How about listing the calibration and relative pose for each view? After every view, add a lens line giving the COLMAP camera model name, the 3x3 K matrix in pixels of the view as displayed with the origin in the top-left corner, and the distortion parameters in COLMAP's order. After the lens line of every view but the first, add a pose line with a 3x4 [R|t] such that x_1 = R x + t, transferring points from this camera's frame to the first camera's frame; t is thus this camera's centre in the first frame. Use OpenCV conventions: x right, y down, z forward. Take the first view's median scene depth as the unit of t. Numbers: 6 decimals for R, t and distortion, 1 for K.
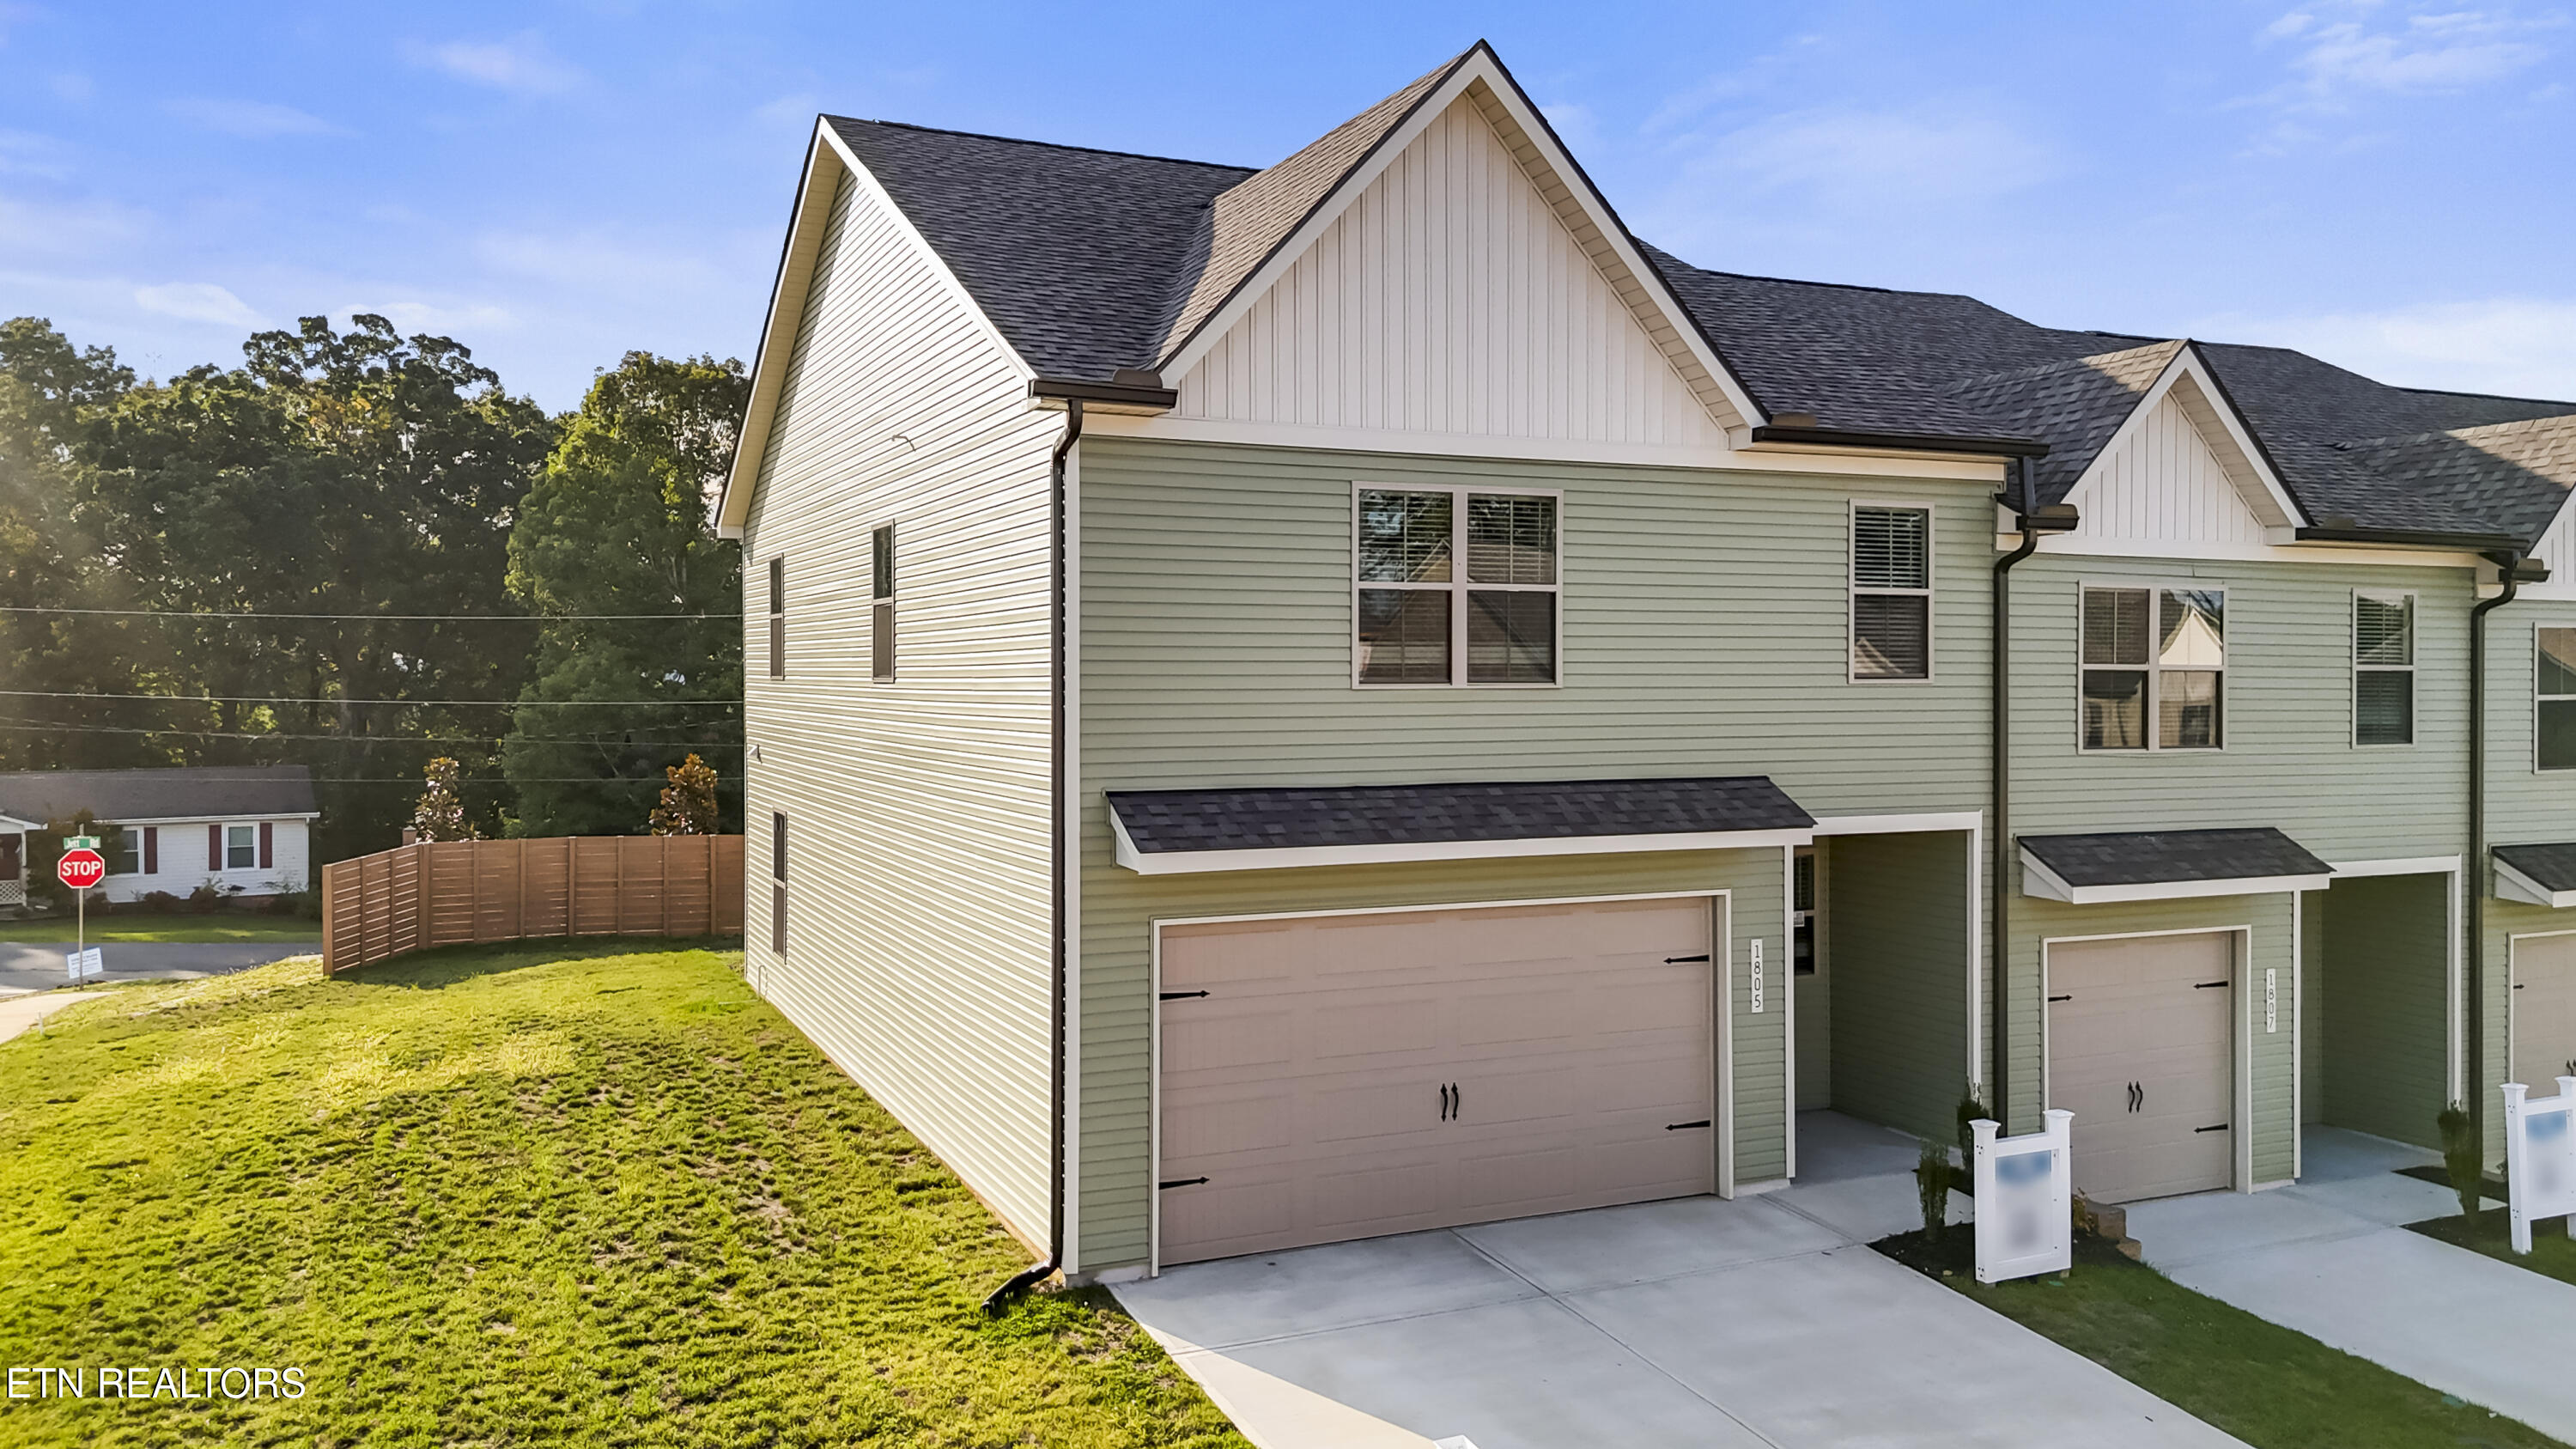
lens RADIAL K [[1916.3, 0, 1275.0], [0, 1916.3, 729.5], [0, 0, 1]] dist [0.034195, -0.018872]
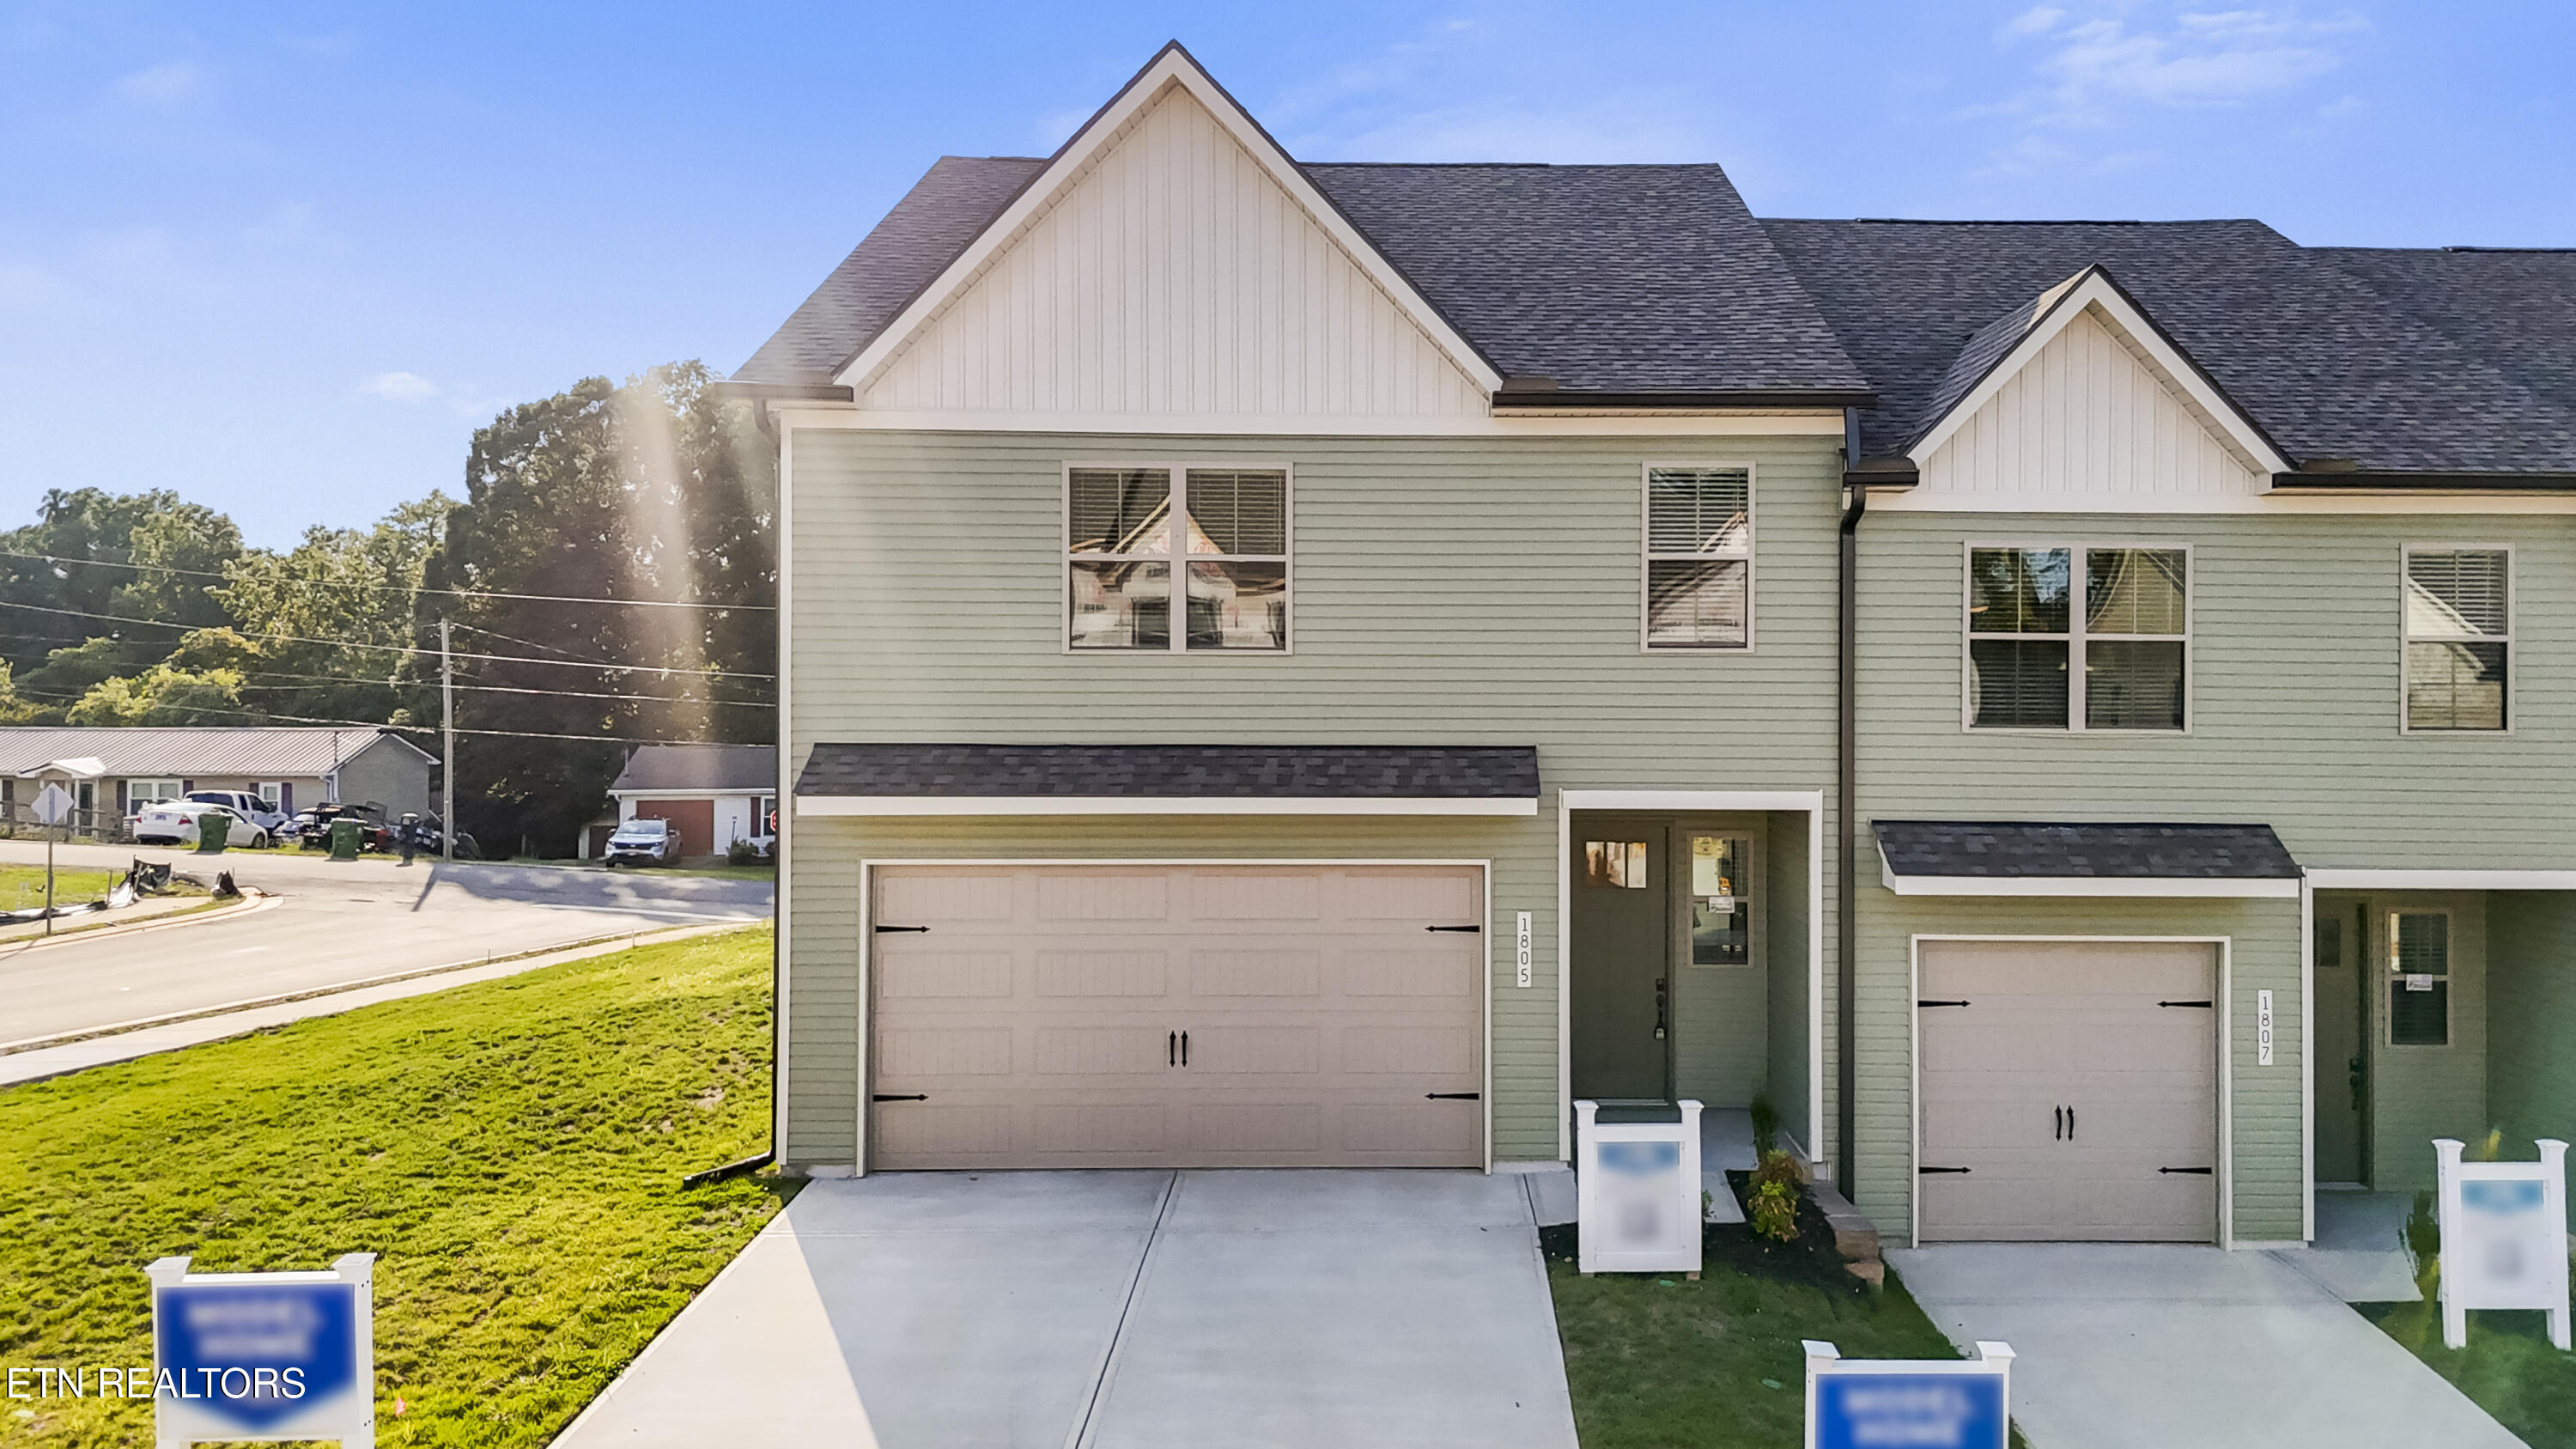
lens RADIAL K [[1916.3, 0, 1283.8], [0, 1916.3, 704.9], [0, 0, 1]] dist [0.034195, -0.018872]
pose [[0.921974, 0.011443, -0.387082, 0.514681], [-0.014288, 0.999888, -0.004472, 0.009053], [0.386988, 0.009654, 0.922034, 0.048241]]
